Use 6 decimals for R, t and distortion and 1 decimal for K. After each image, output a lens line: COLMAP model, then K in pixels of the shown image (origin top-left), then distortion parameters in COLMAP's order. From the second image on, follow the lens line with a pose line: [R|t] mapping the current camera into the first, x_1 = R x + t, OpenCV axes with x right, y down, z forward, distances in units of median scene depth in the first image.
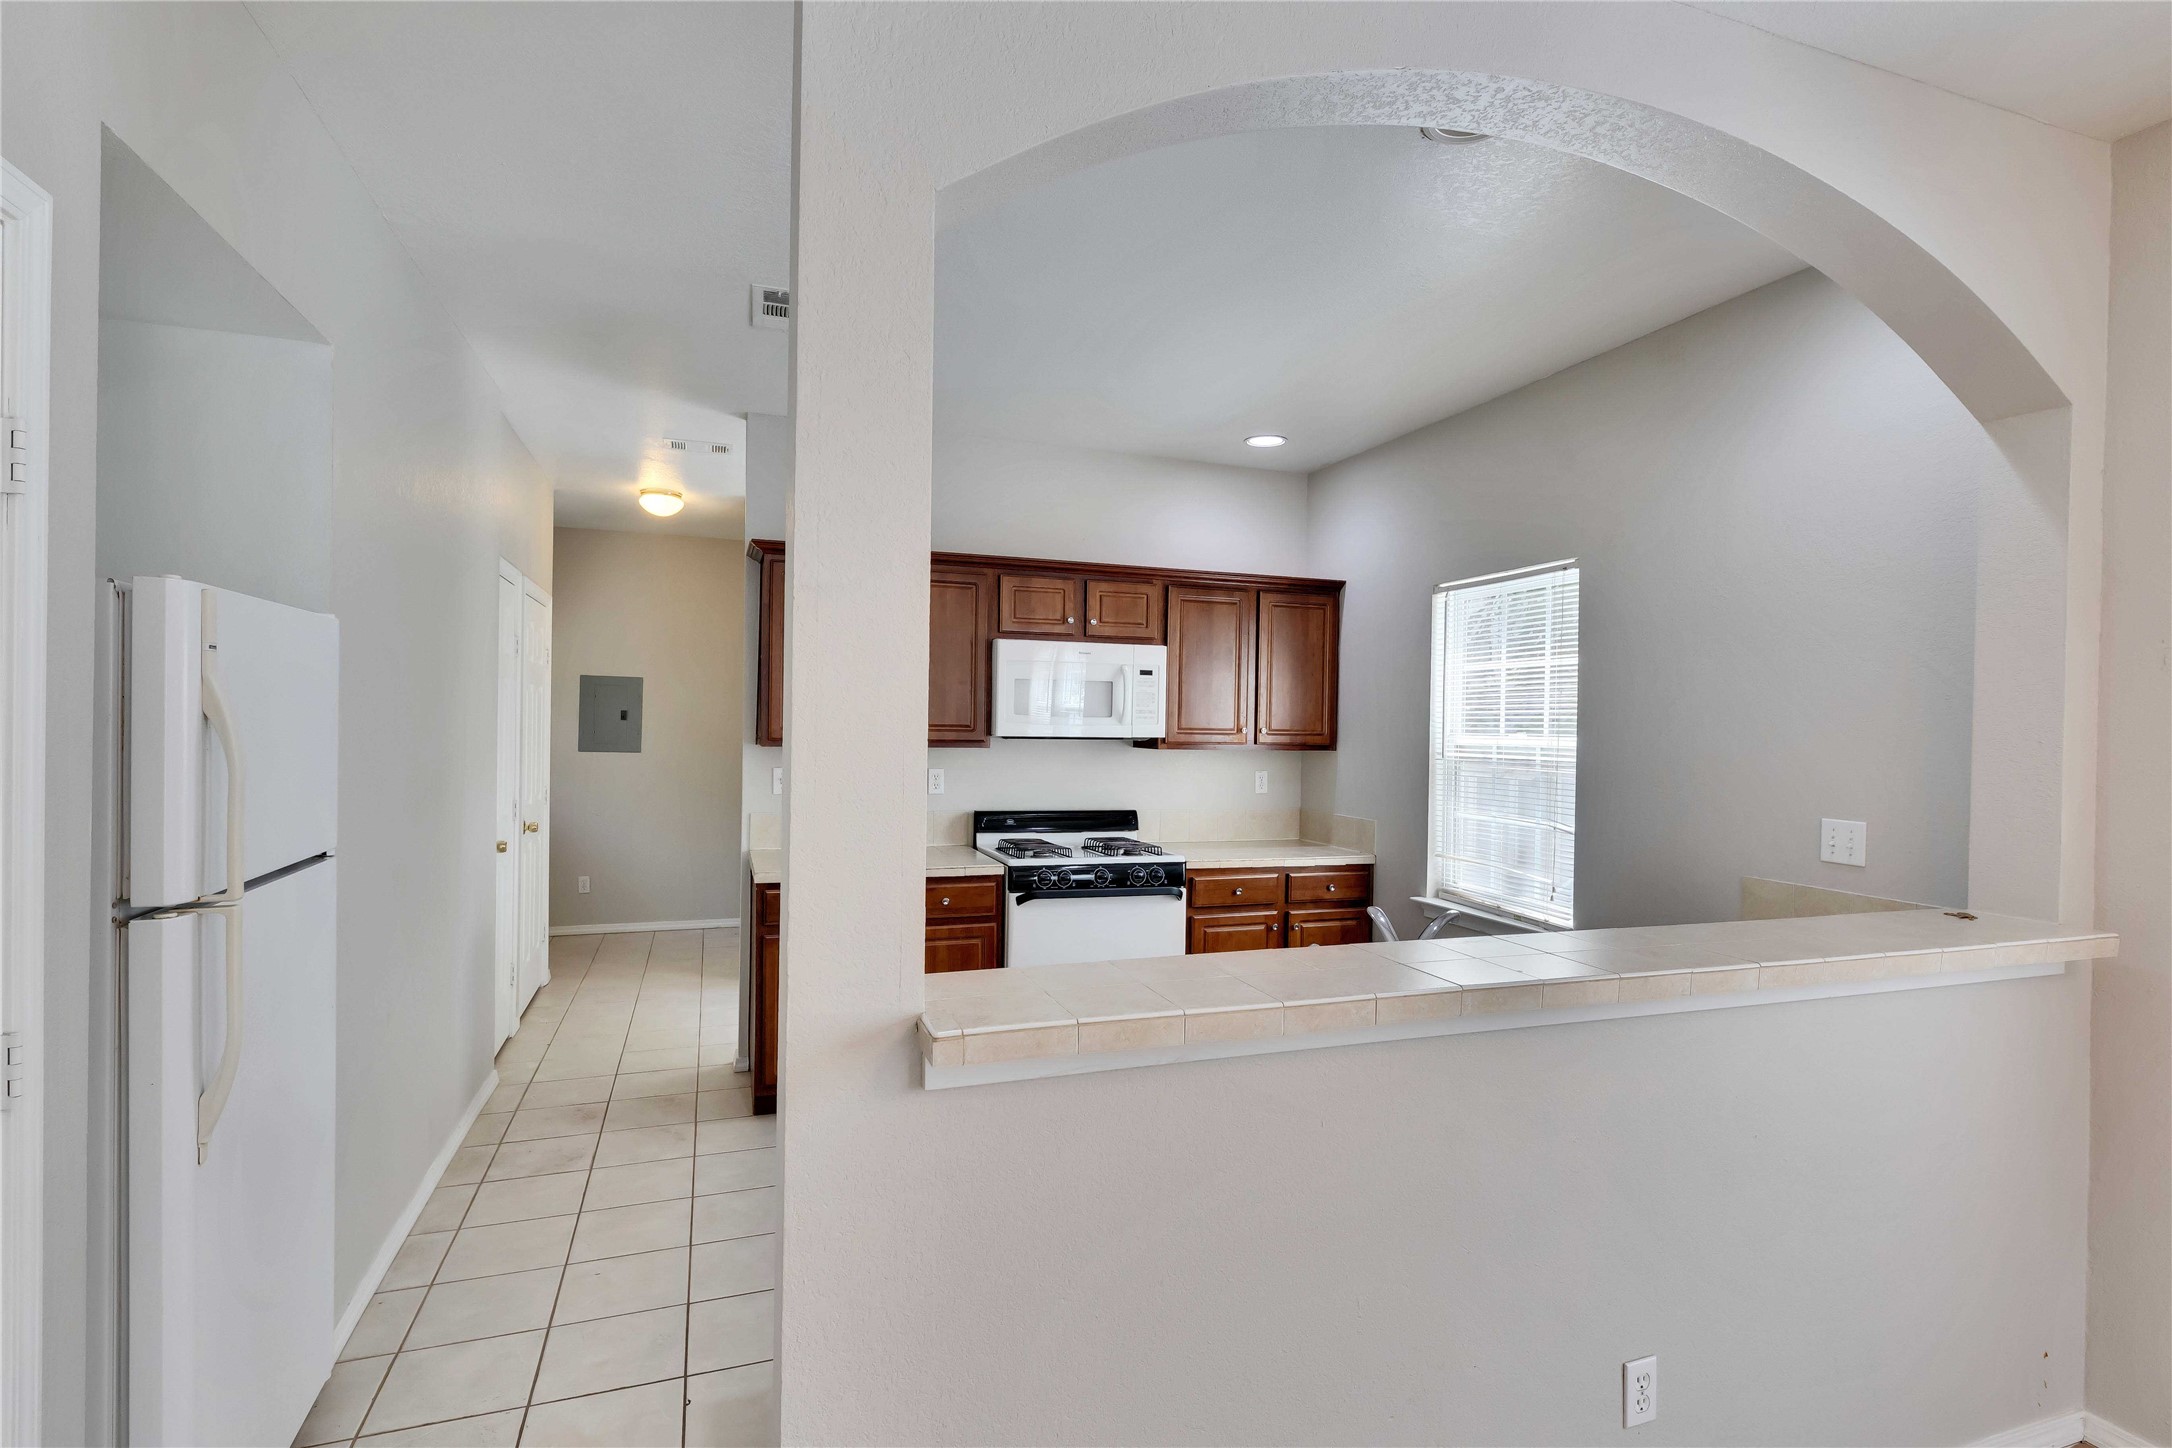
lens RADIAL K [[1052.1, 0, 1086.0], [0, 1052.1, 724.0], [0, 0, 1]] dist [0.001172, -0.000109]
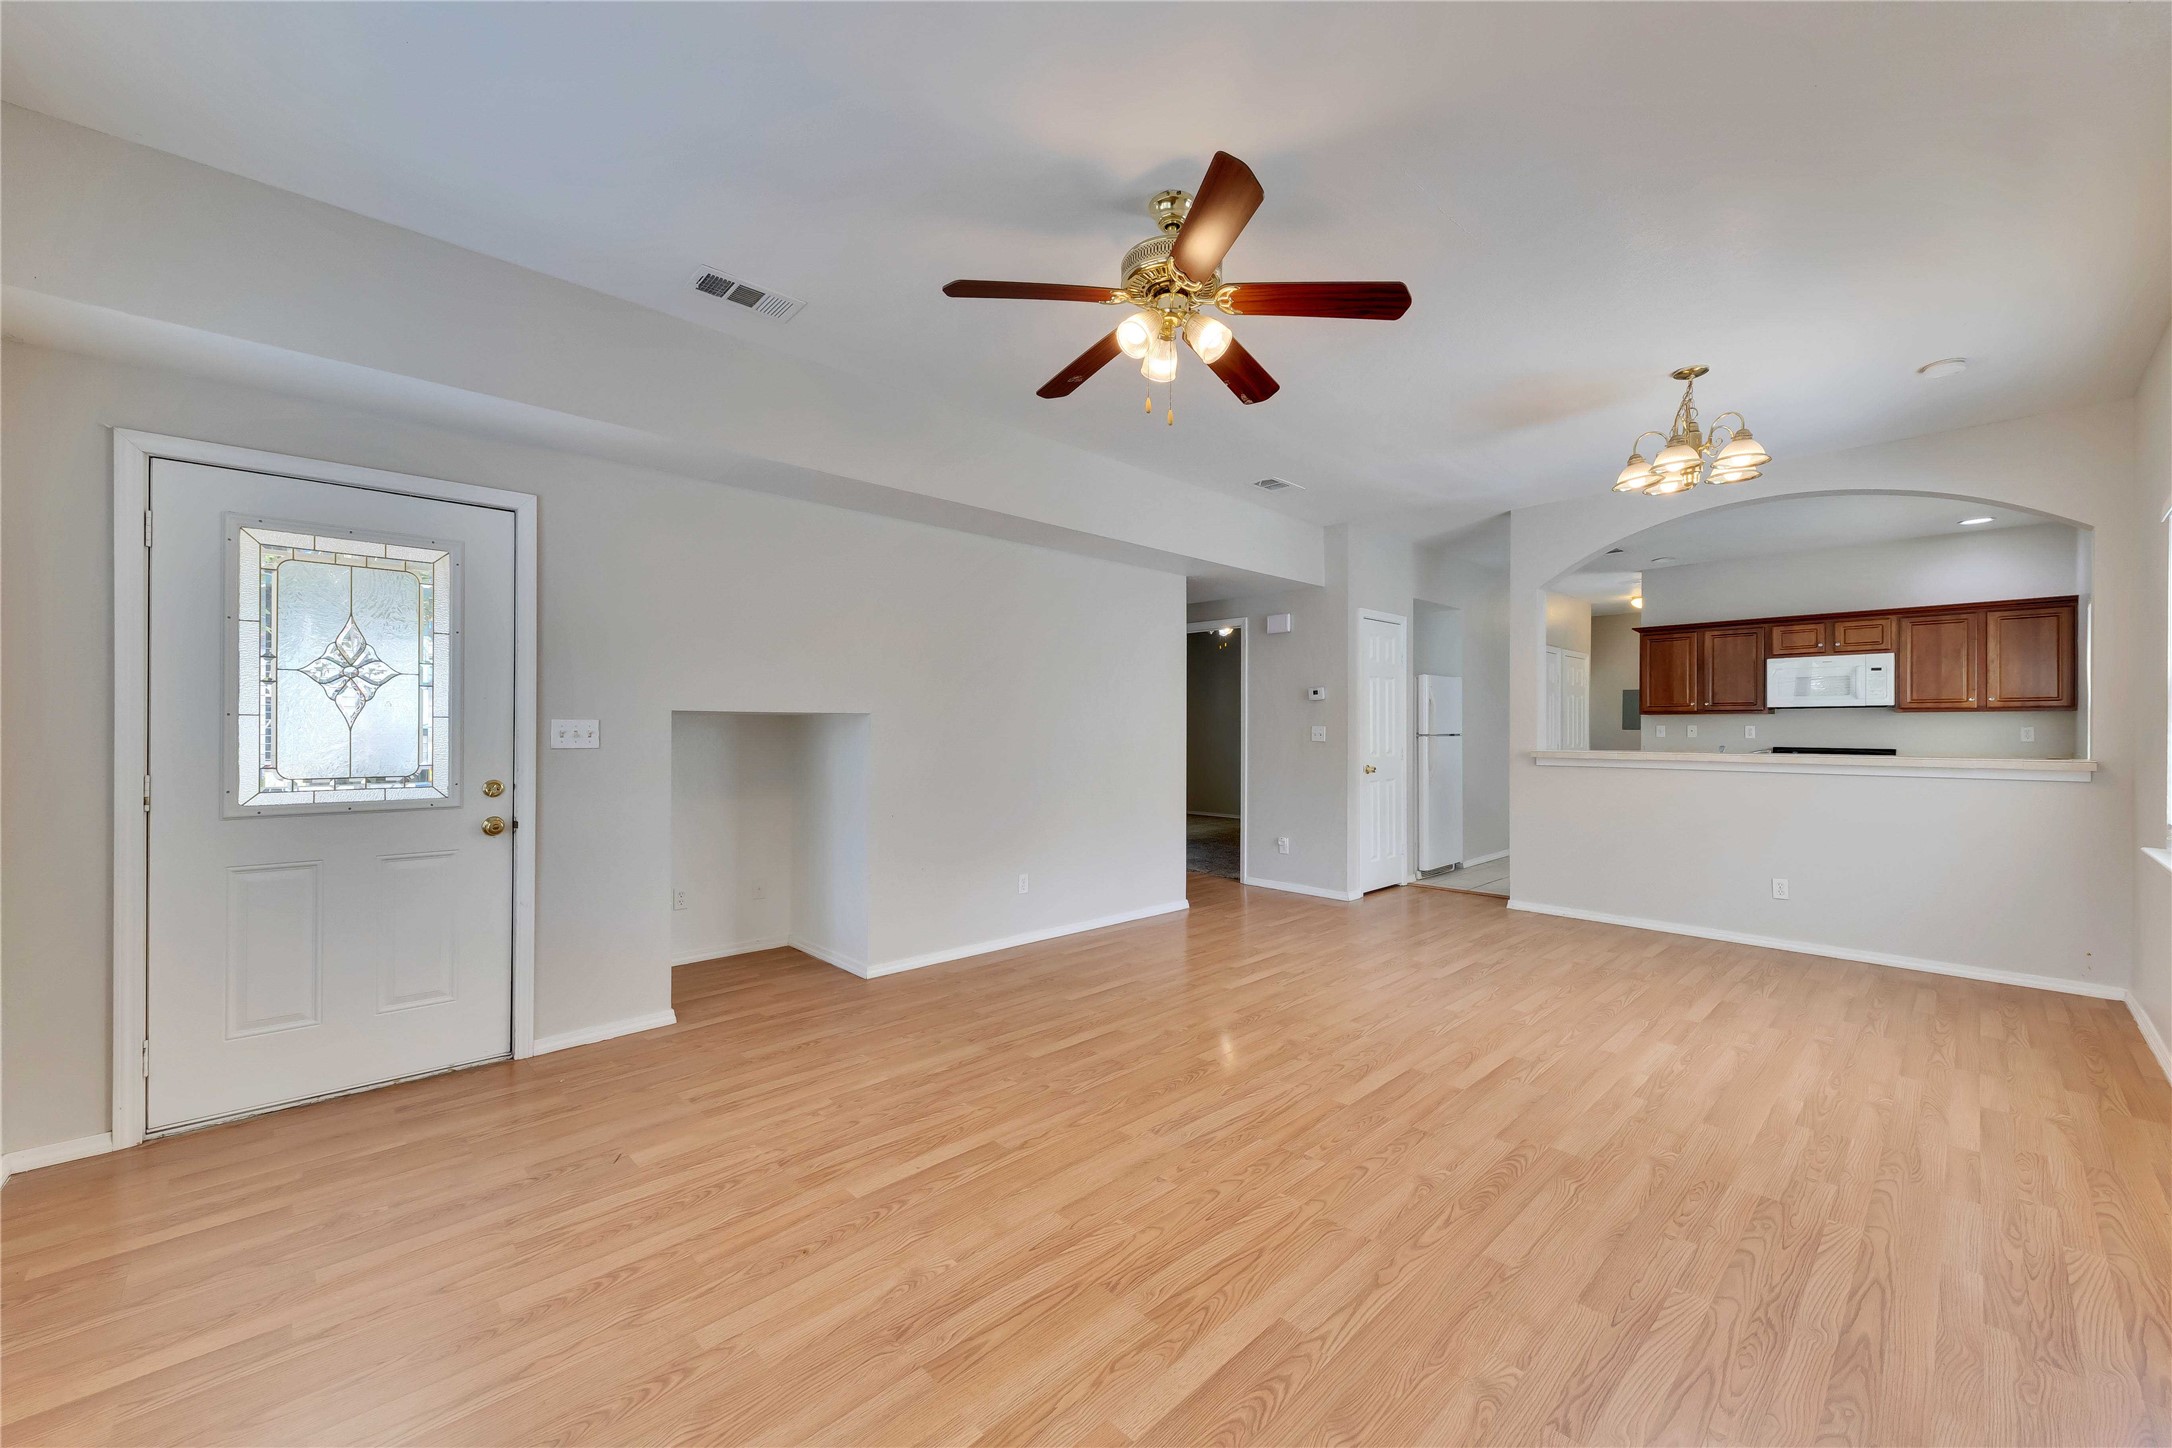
lens RADIAL K [[840.5, 0, 1086.0], [0, 840.5, 724.0], [0, 0, 1]] dist [0.001221, -0.000425]
pose [[0.402254, -0.021340, -0.915279, 0.826077], [0.004205, 0.999761, -0.021462, 0.069604], [0.915518, 0.004784, 0.402248, -0.807545]]
